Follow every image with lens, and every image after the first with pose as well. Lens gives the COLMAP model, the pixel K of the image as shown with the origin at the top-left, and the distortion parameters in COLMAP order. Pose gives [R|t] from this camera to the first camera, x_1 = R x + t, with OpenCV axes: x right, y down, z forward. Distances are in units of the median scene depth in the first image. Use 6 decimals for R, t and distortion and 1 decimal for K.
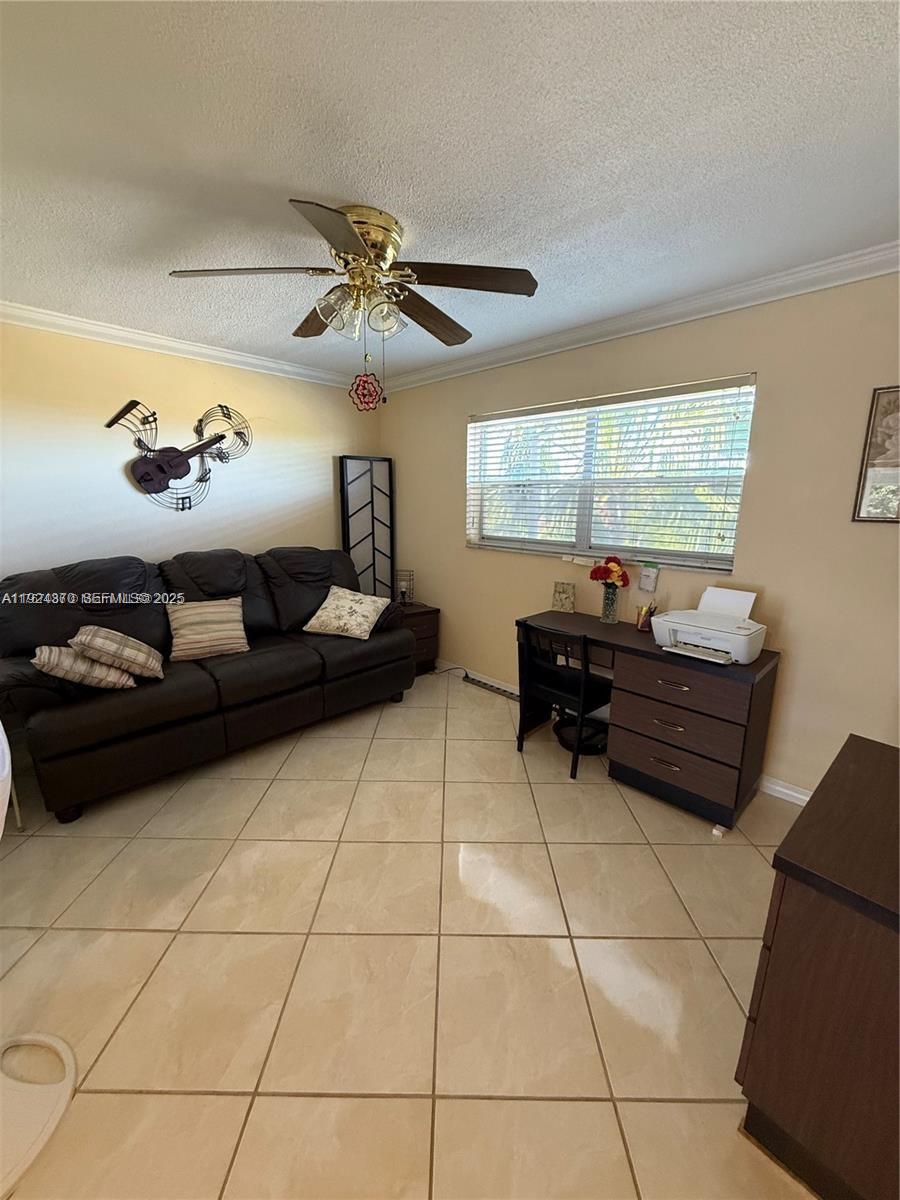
lens RADIAL K [[478.2, 0, 453.1], [0, 478.2, 594.6], [0, 0, 1]] dist [-0.001097, 0.000684]
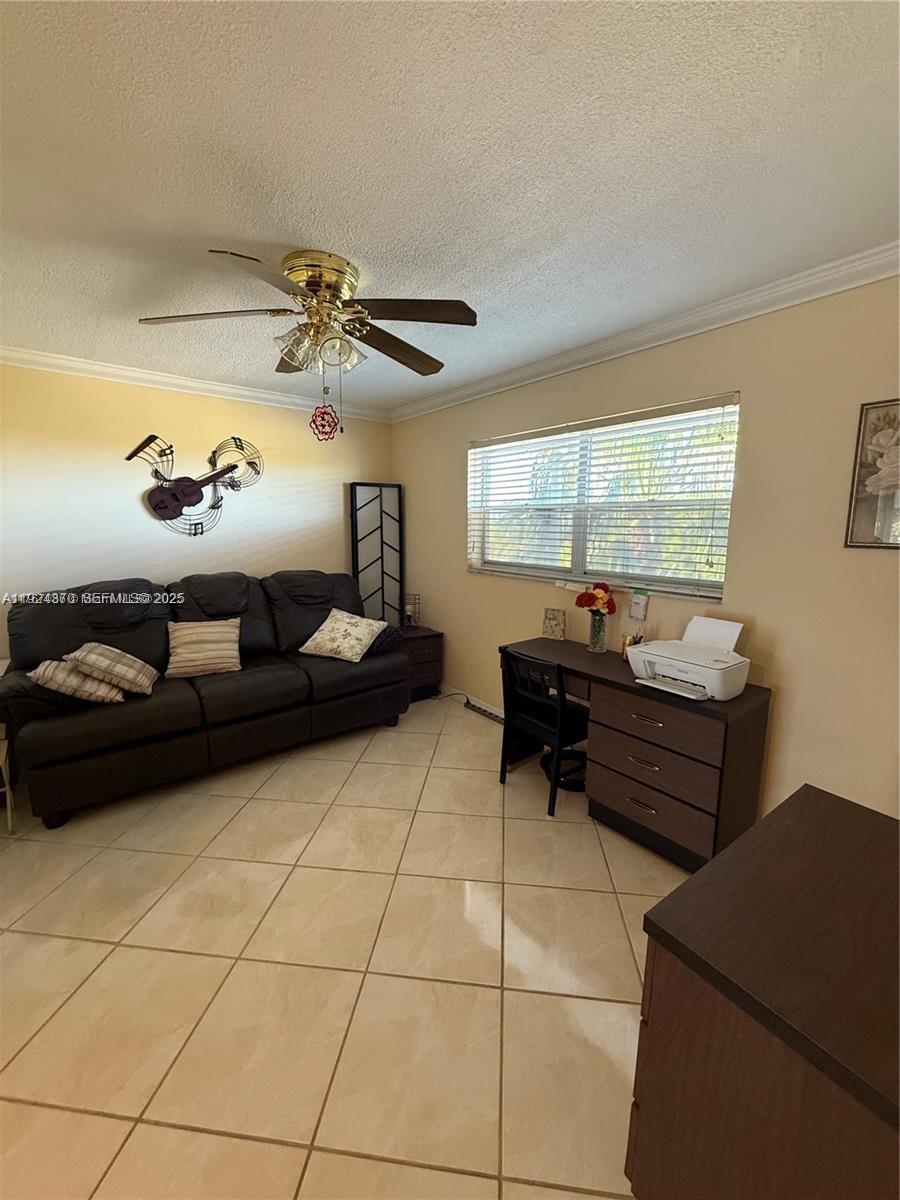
lens RADIAL K [[478.2, 0, 453.6], [0, 478.2, 594.4], [0, 0, 1]] dist [-0.001097, 0.000684]
pose [[0.994074, 0.011885, -0.108054, 0.148613], [-0.017142, 0.998707, -0.047852, -0.004969], [0.107345, 0.049420, 0.992993, 0.012982]]
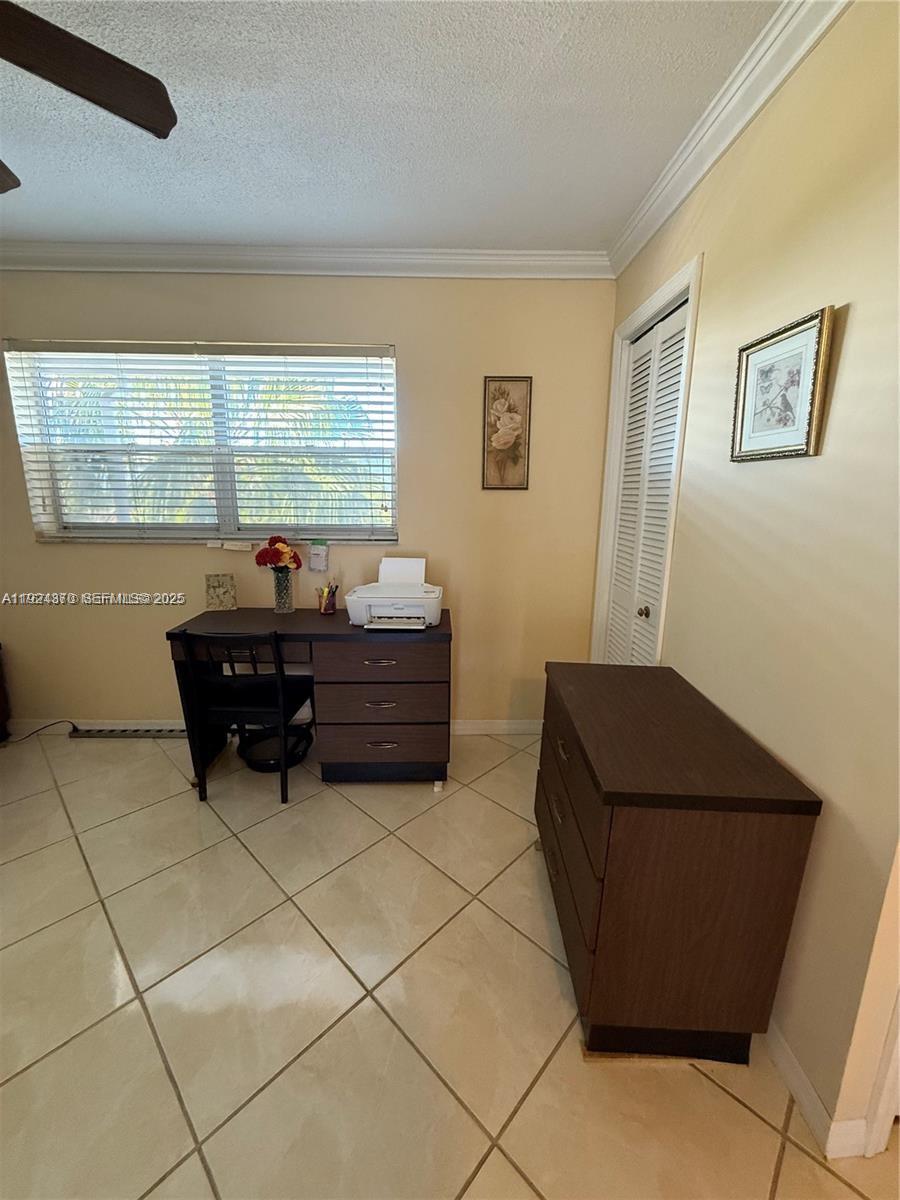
lens RADIAL K [[478.2, 0, 448.2], [0, 478.2, 595.1], [0, 0, 1]] dist [-0.001097, 0.000684]
pose [[0.690503, -0.157270, 0.706026, -0.081429], [0.140770, 0.986632, 0.082101, -0.002105], [-0.709500, 0.042696, 0.703411, 0.183583]]
